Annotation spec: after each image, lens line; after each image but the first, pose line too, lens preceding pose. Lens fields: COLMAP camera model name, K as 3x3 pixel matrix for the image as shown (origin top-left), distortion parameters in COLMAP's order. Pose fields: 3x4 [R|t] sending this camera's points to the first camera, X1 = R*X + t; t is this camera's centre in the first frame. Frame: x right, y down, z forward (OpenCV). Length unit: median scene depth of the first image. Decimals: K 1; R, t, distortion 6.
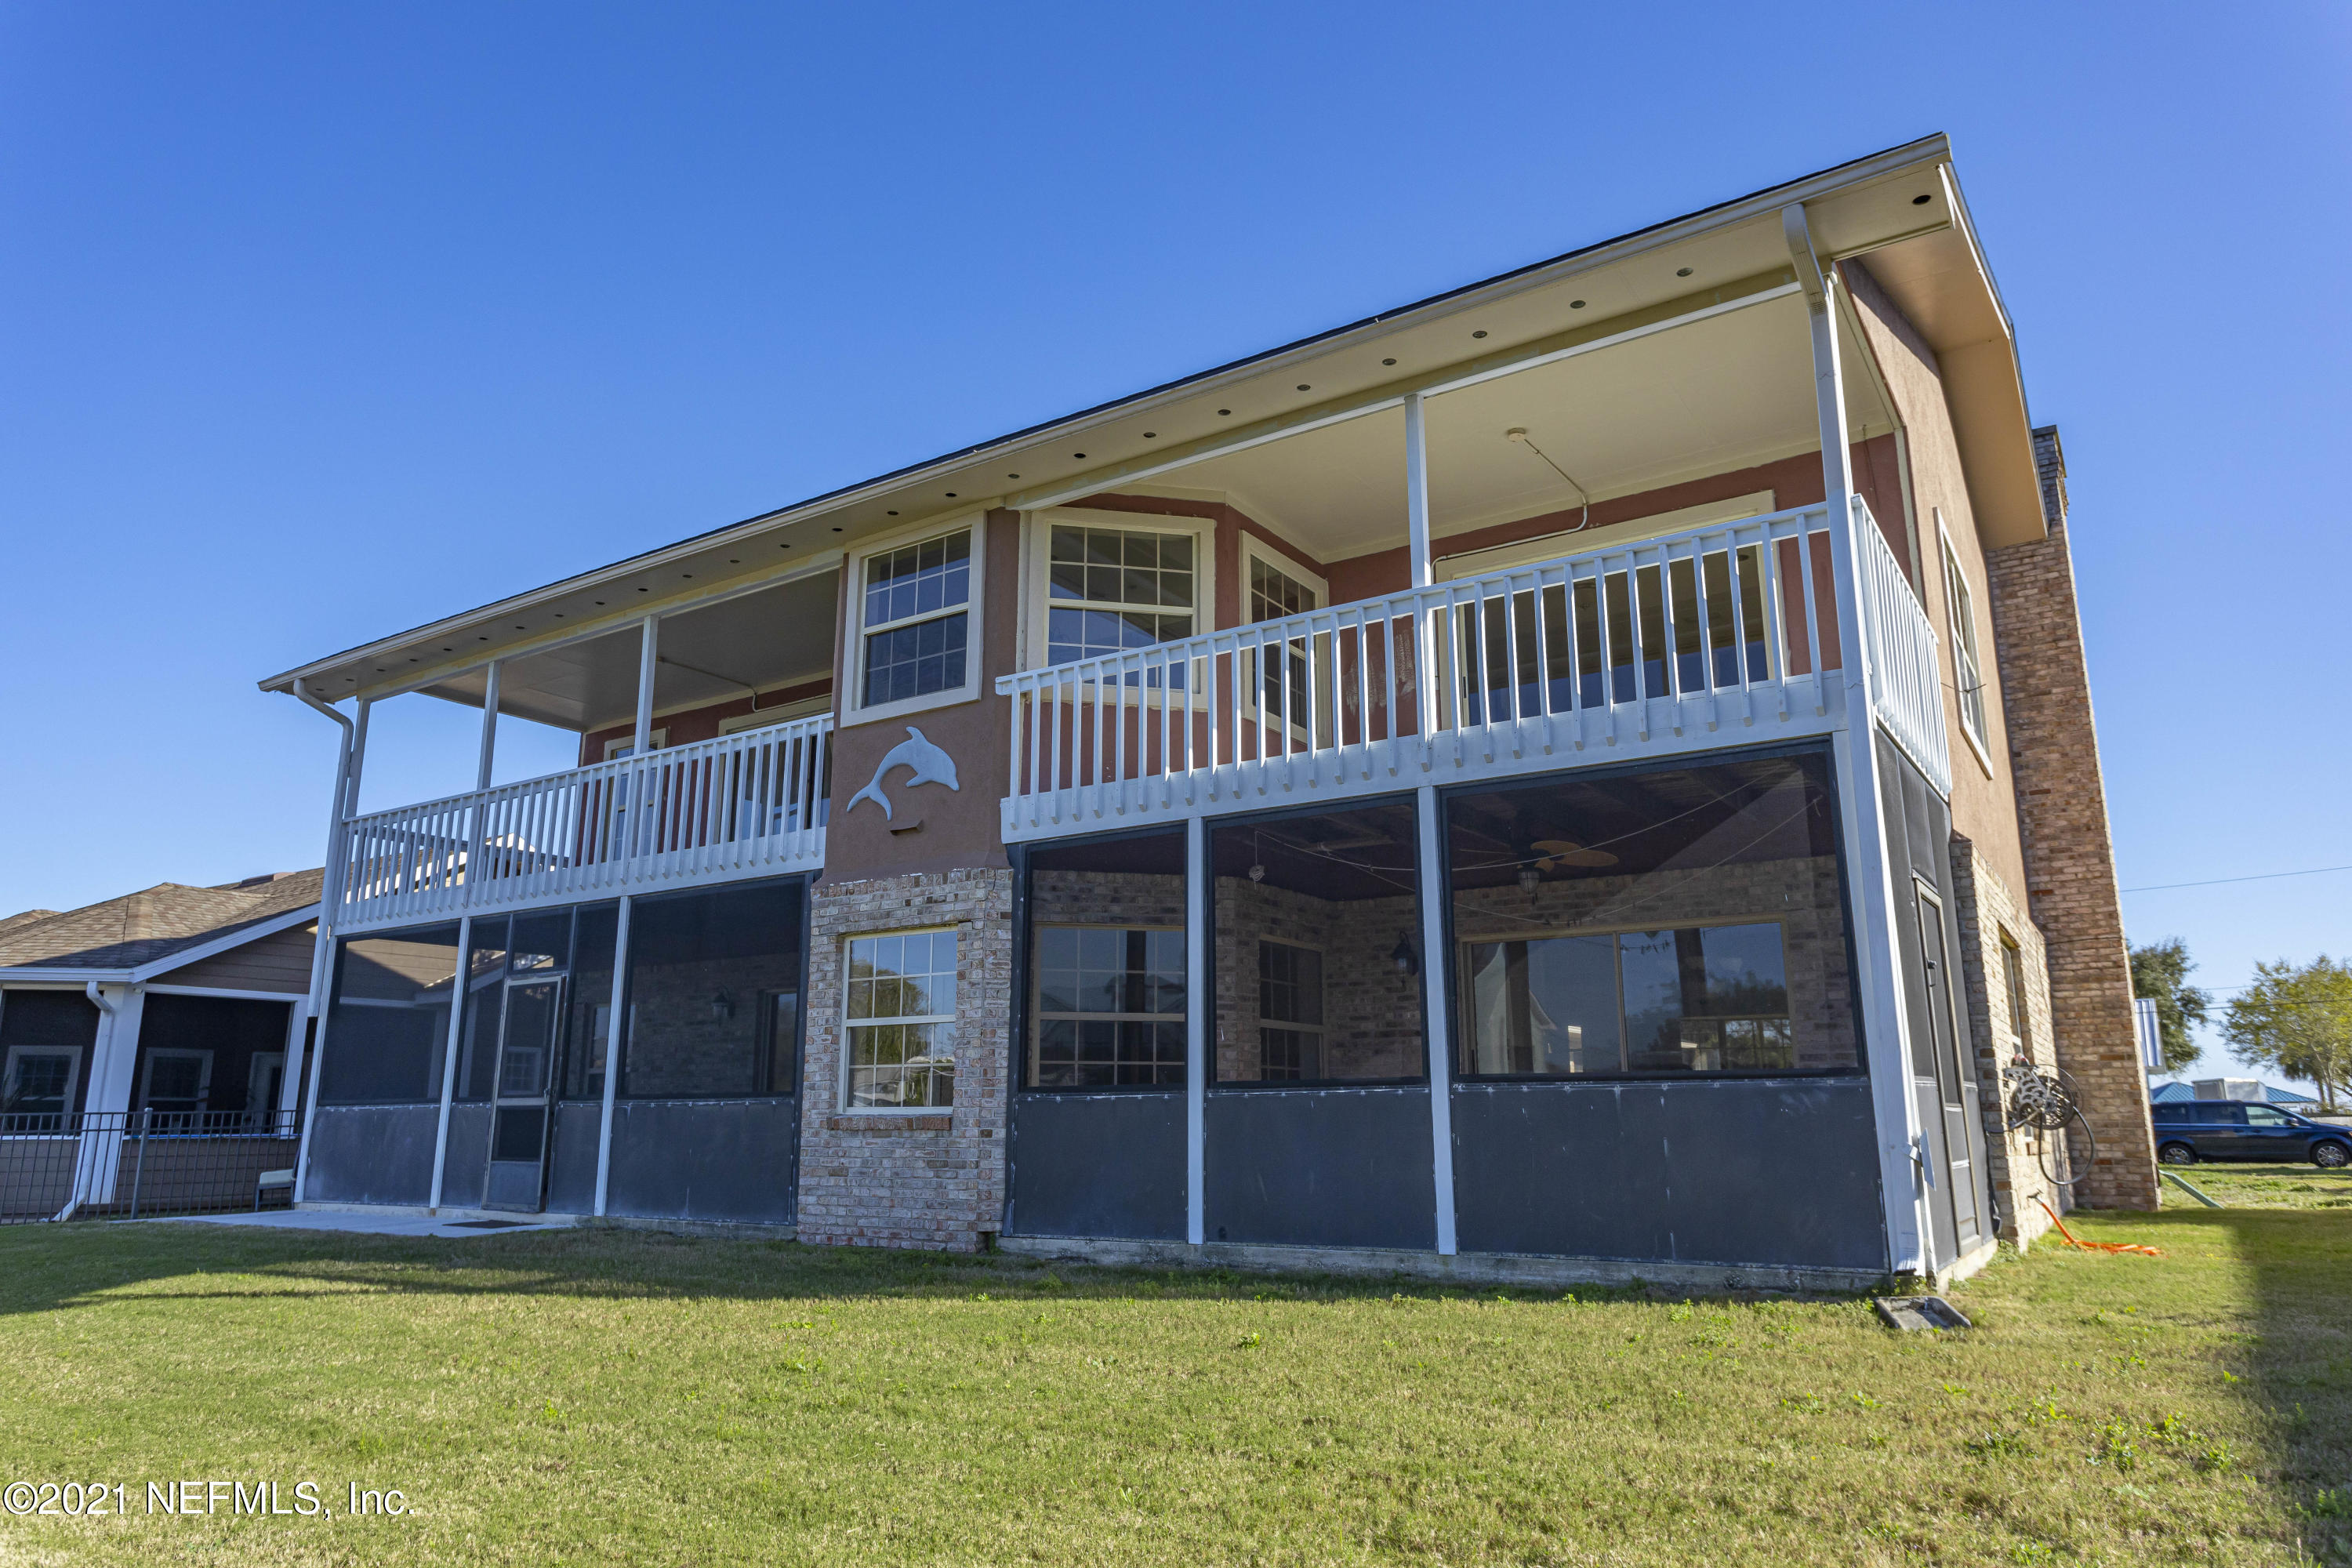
lens RADIAL K [[1483.2, 0, 1176.0], [0, 1483.2, 784.0], [0, 0, 1]] dist [0.001636, 0.000465]
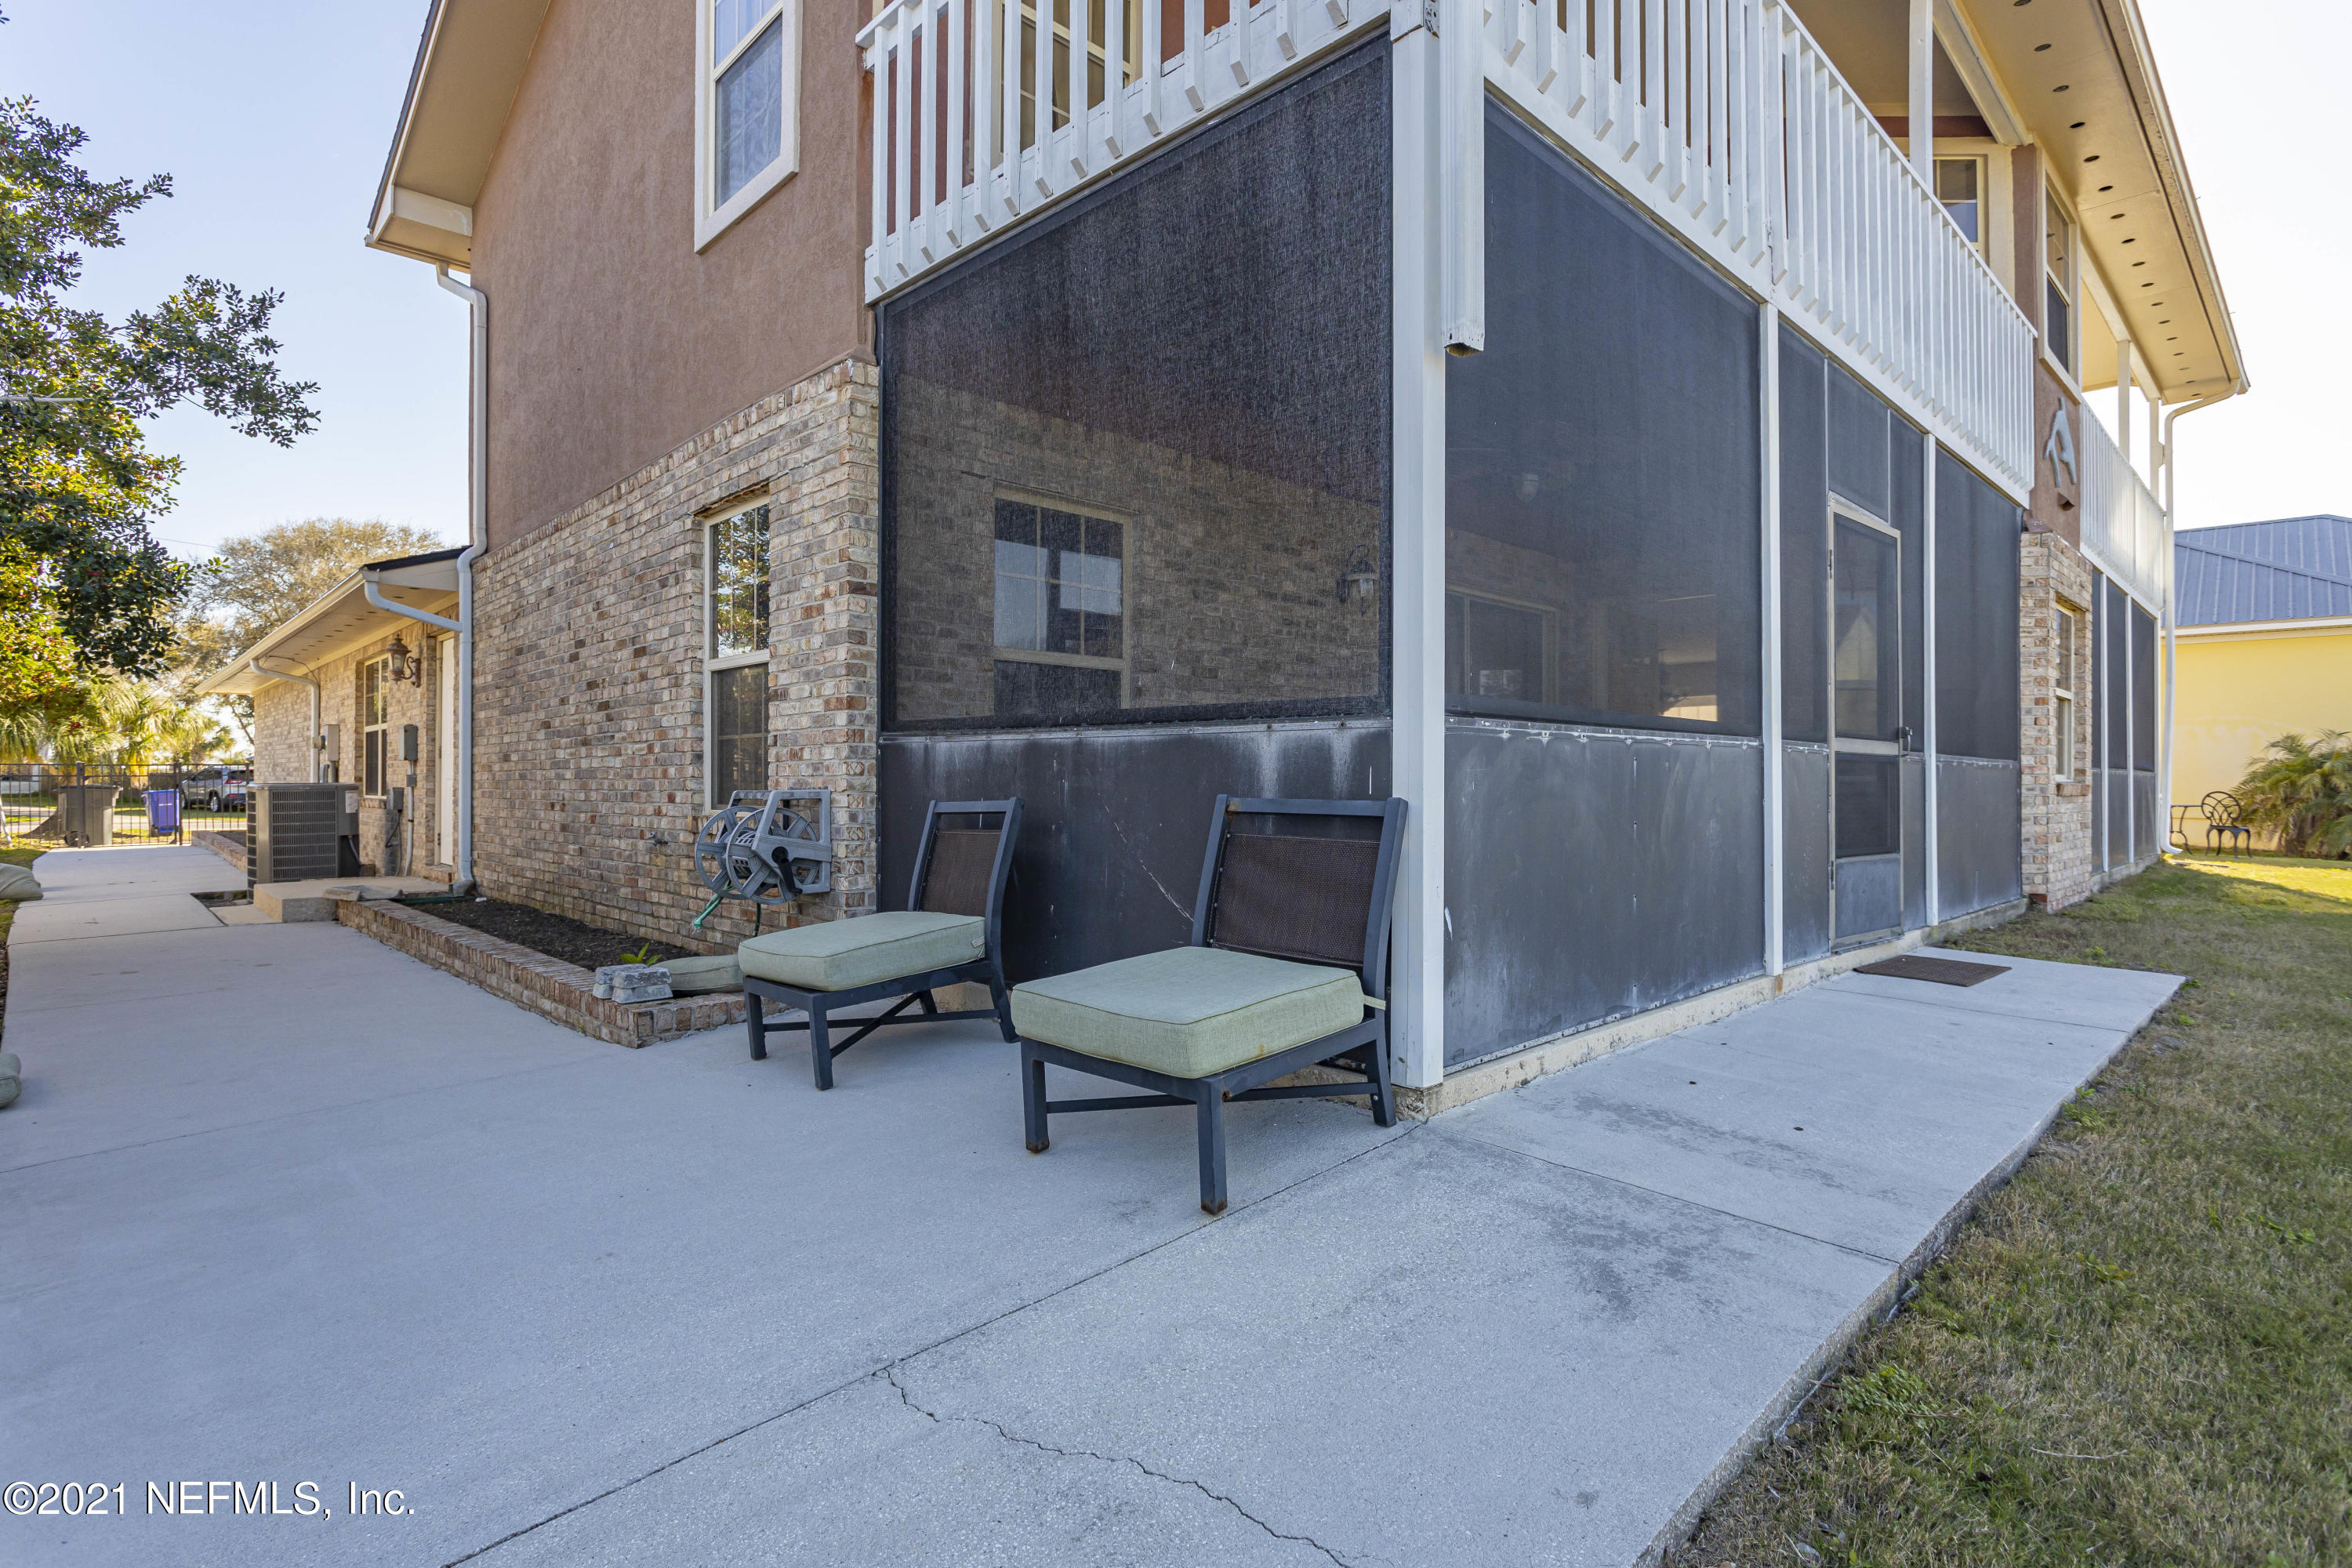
lens RADIAL K [[1159.6, 0, 1176.0], [0, 1159.6, 784.0], [0, 0, 1]] dist [0.000038, 0.000006]
pose [[0.214018, 0.003459, 0.976824, -0.794214], [-0.221658, 0.974080, 0.045115, 0.233815], [-0.951349, -0.226176, 0.209237, 1.014348]]
